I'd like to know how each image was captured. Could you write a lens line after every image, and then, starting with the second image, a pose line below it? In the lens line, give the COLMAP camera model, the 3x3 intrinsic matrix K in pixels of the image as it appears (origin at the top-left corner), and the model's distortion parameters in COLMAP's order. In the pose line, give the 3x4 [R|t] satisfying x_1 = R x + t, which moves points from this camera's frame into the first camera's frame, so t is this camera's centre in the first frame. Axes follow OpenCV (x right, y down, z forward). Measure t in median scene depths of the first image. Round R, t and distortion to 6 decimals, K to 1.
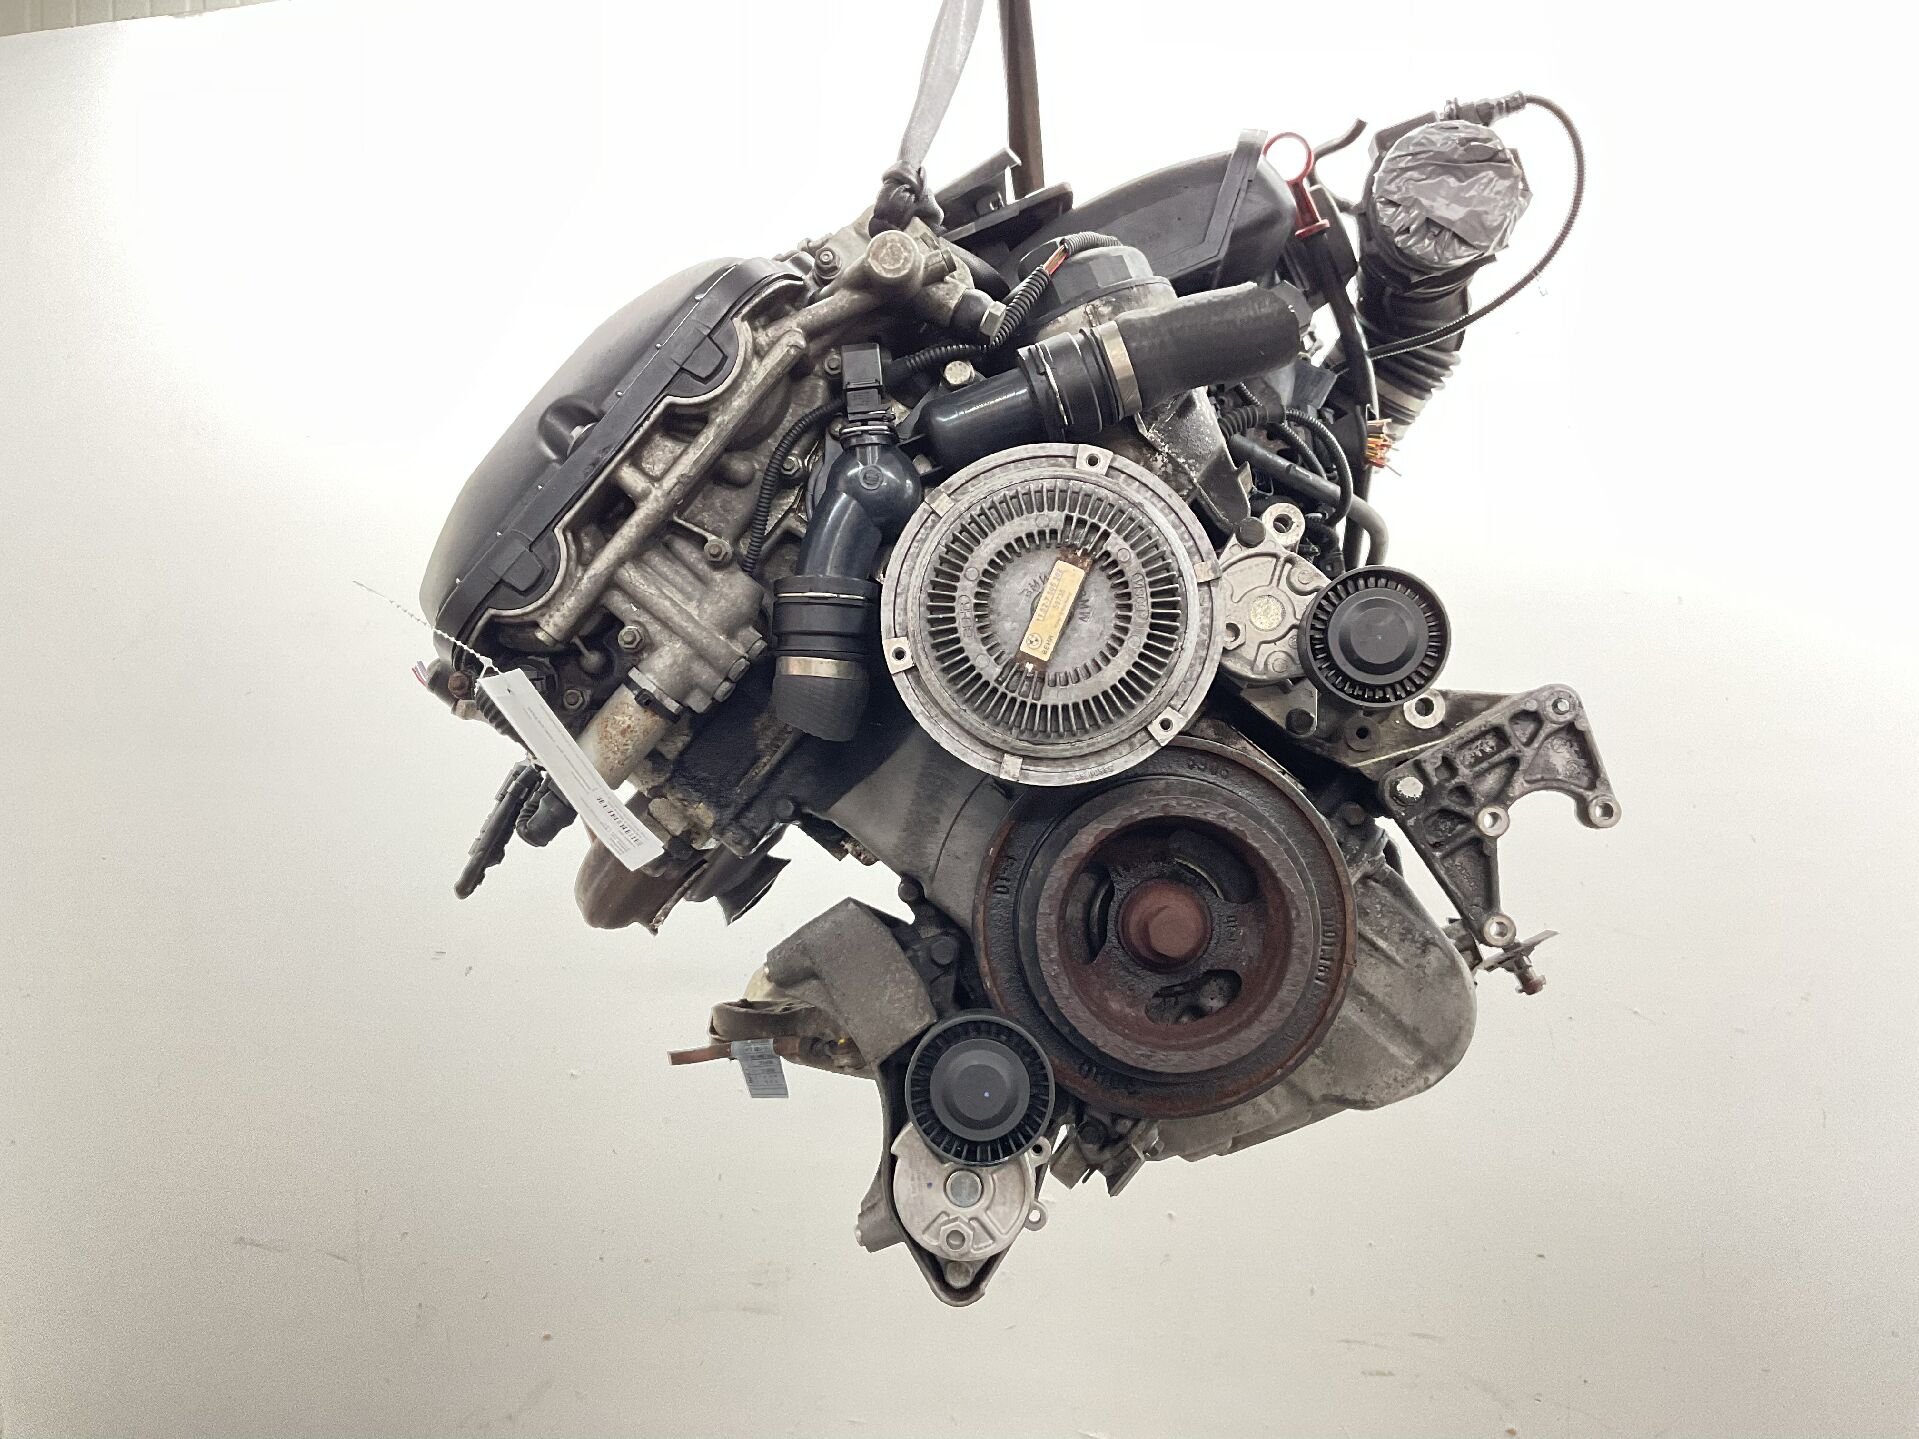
lens RADIAL K [[1563.5, 0, 959.5], [0, 1563.5, 719.5], [0, 0, 1]] dist [0.095217, -0.156539]
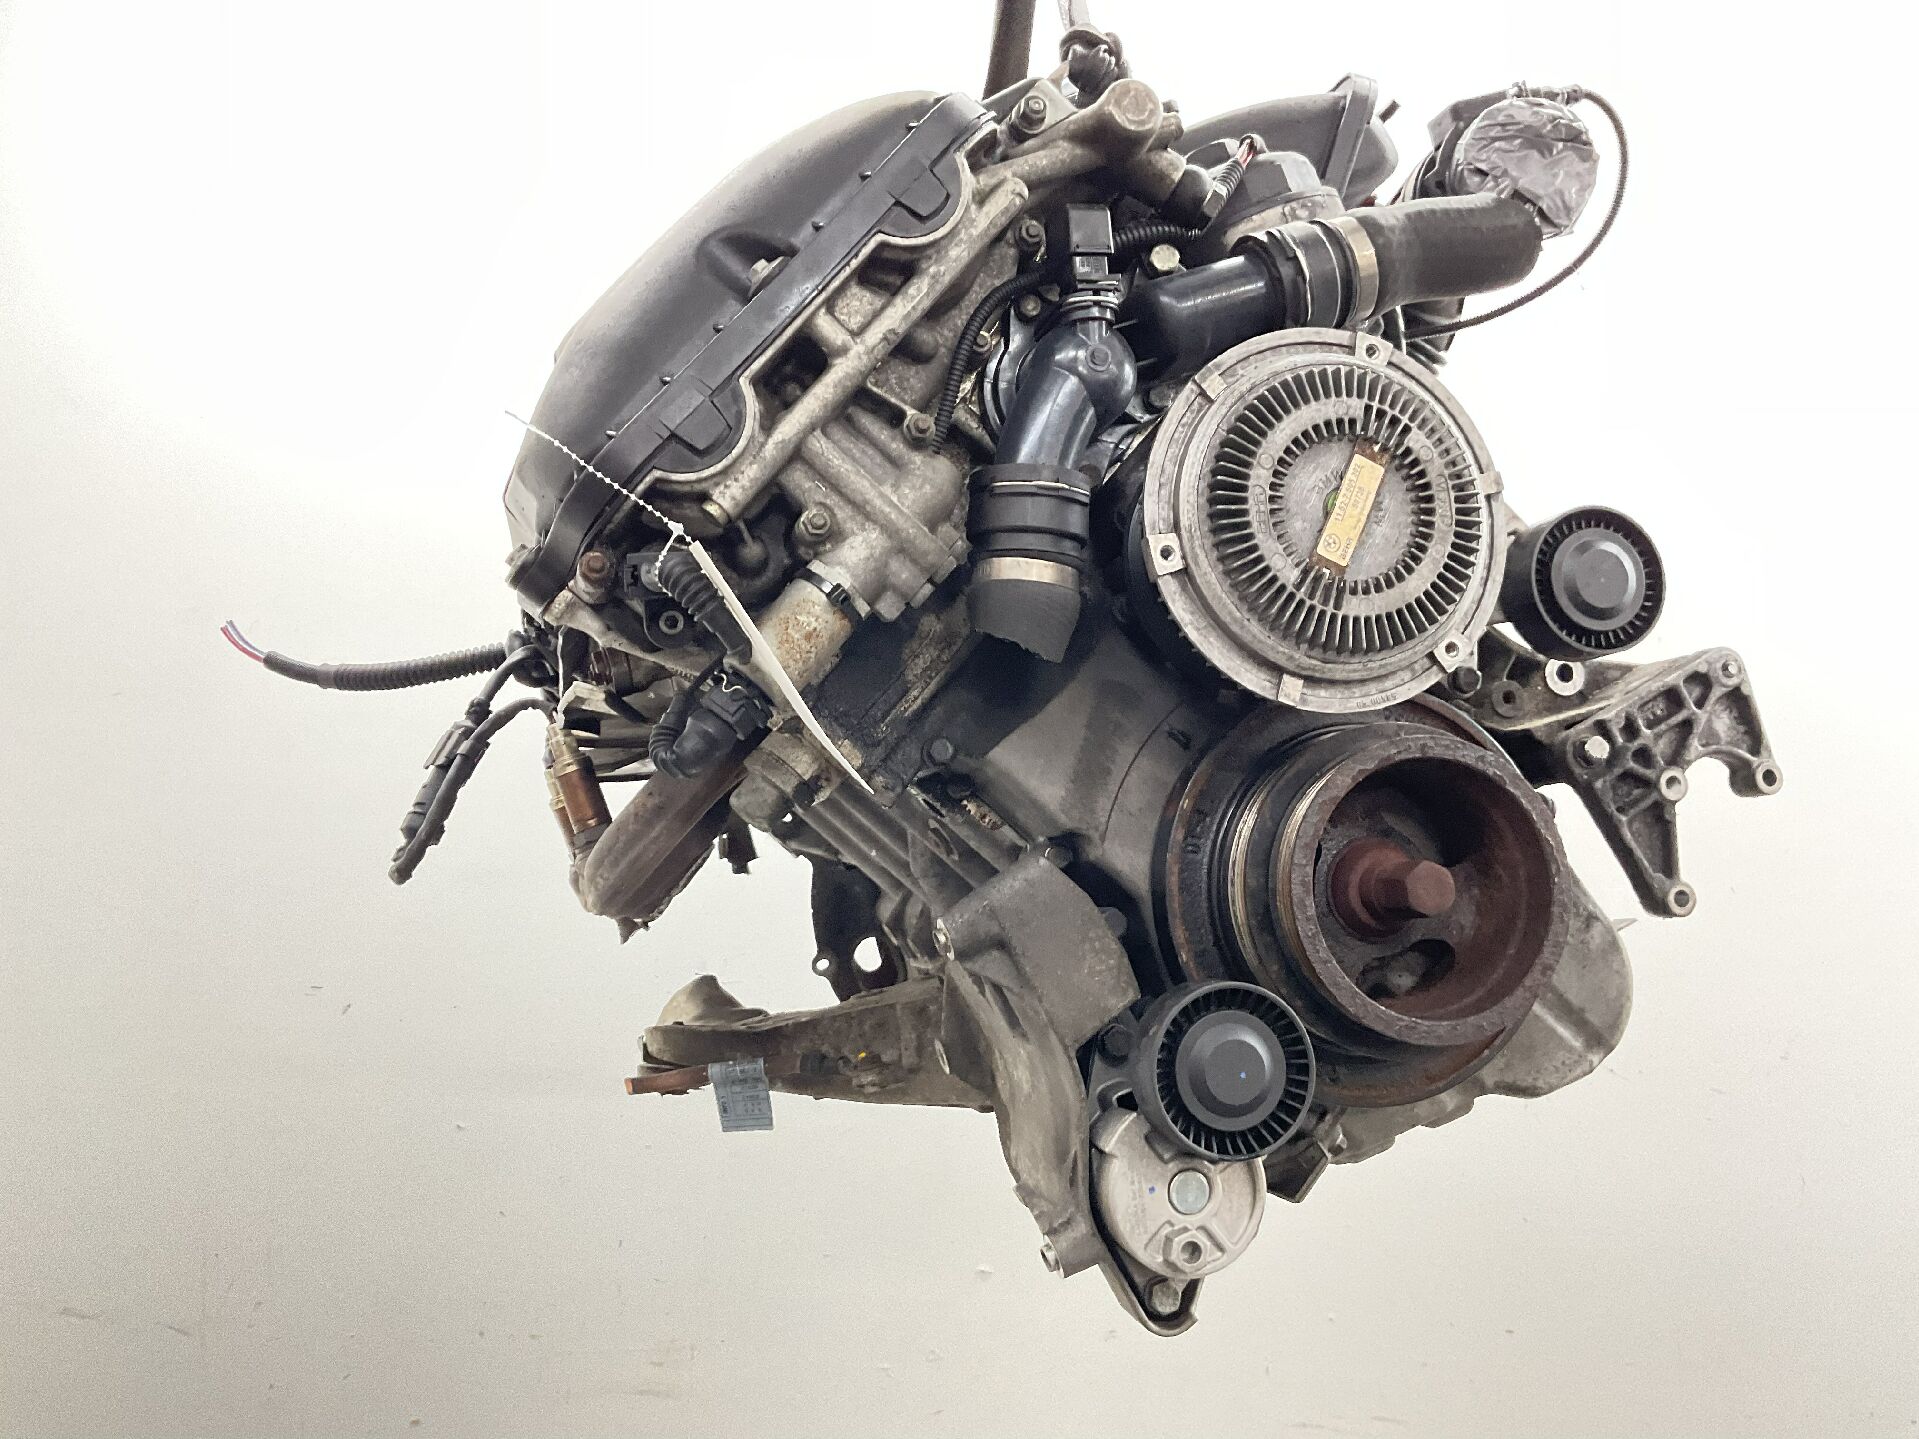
lens RADIAL K [[1563.5, 0, 959.5], [0, 1563.5, 719.5], [0, 0, 1]] dist [0.095217, -0.156539]
pose [[0.961280, 0.039955, 0.272663, -0.358180], [-0.023977, 0.997808, -0.061682, 0.098993], [-0.274529, 0.052756, 0.960130, 0.205086]]
